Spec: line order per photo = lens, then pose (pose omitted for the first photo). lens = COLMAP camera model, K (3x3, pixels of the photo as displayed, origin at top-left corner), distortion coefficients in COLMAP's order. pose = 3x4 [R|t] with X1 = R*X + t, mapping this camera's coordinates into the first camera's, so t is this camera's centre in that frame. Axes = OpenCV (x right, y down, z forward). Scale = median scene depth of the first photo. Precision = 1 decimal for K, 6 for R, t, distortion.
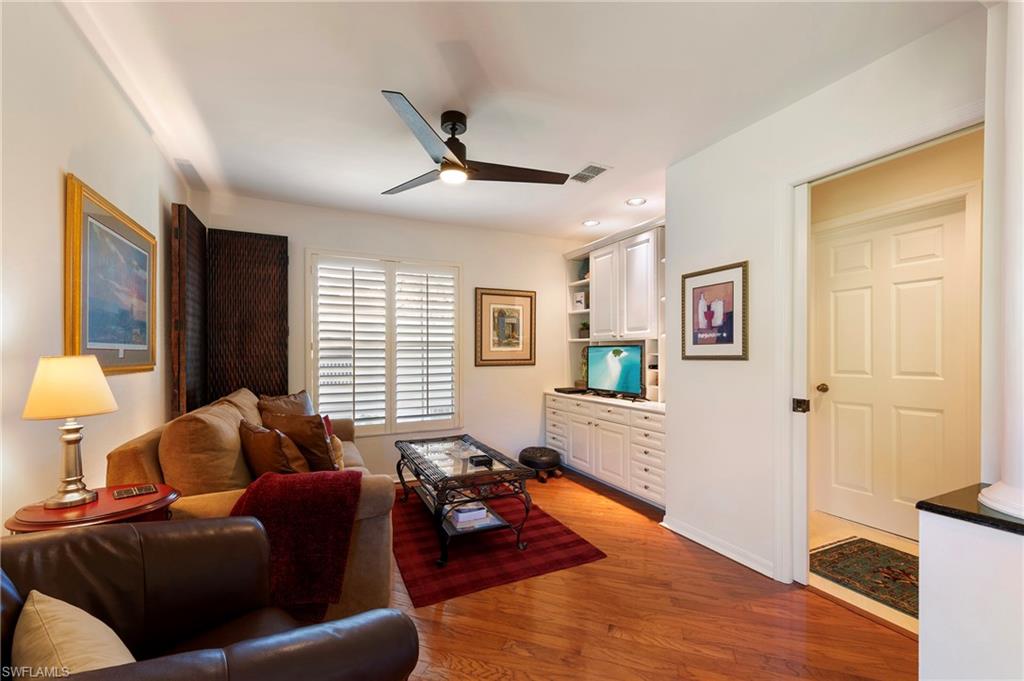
lens RADIAL K [[423.3, 0, 507.6], [0, 423.3, 356.4], [0, 0, 1]] dist [0.008992, -0.001096]
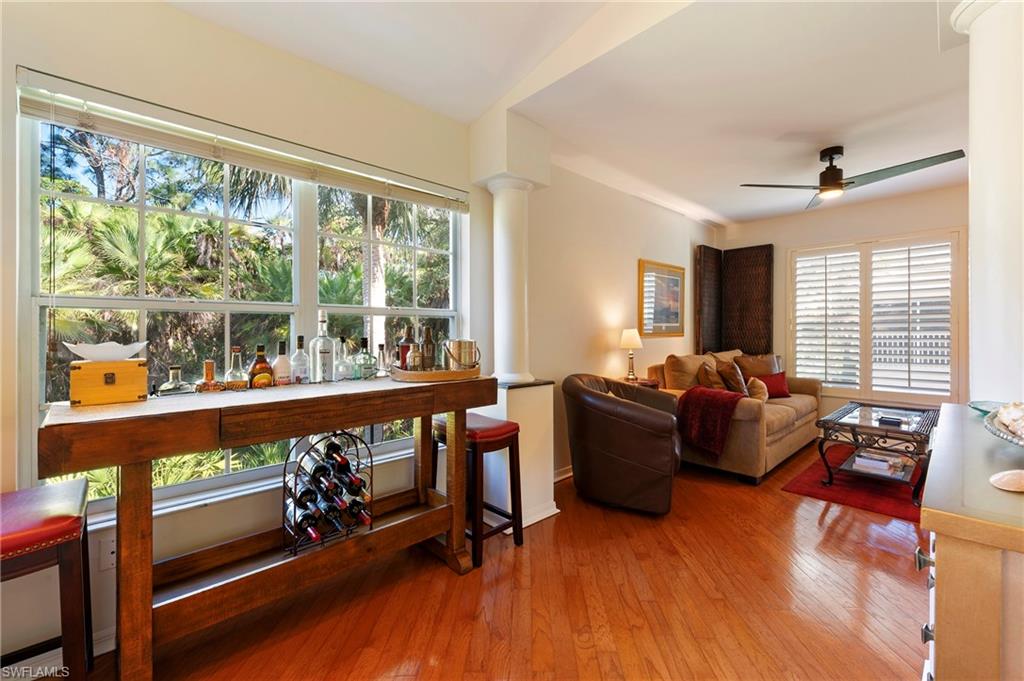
lens RADIAL K [[423.3, 0, 514.4], [0, 423.3, 319.5], [0, 0, 1]] dist [0.008992, -0.001096]
pose [[0.304888, -0.016551, -0.952244, 0.562051], [-0.002807, 0.999829, -0.018277, -0.003763], [0.952384, 0.008246, 0.304790, -0.242786]]
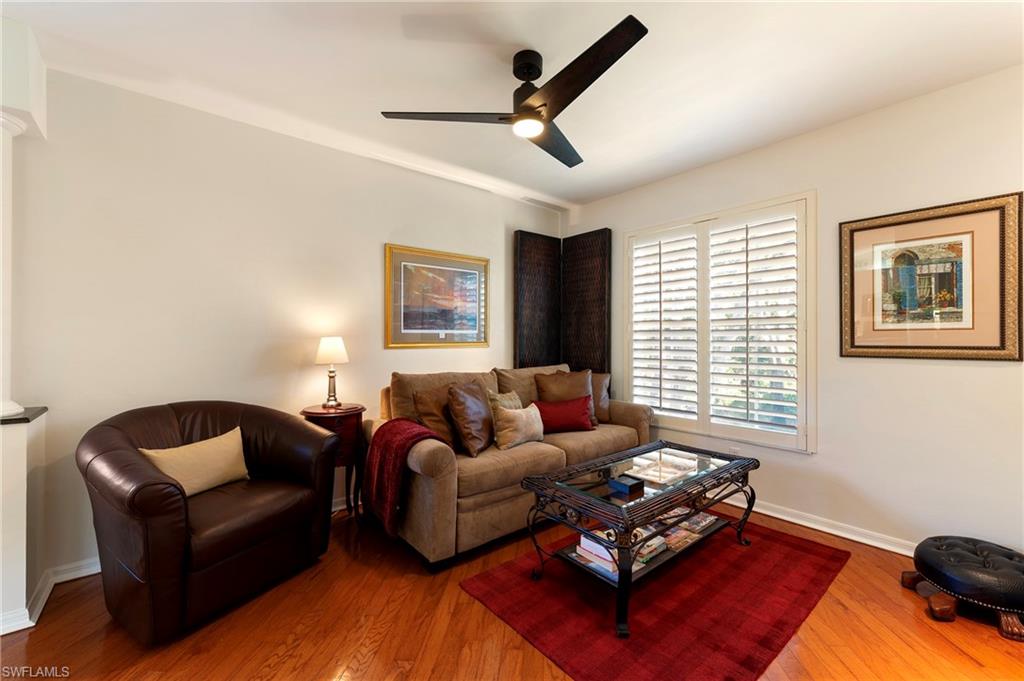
lens RADIAL K [[423.3, 0, 509.5], [0, 423.3, 326.8], [0, 0, 1]] dist [0.008992, -0.001096]
pose [[0.252910, -0.022012, -0.967239, 0.460569], [-0.005210, 0.999696, -0.024113, -0.000913], [0.967476, 0.011138, 0.252718, 0.487316]]
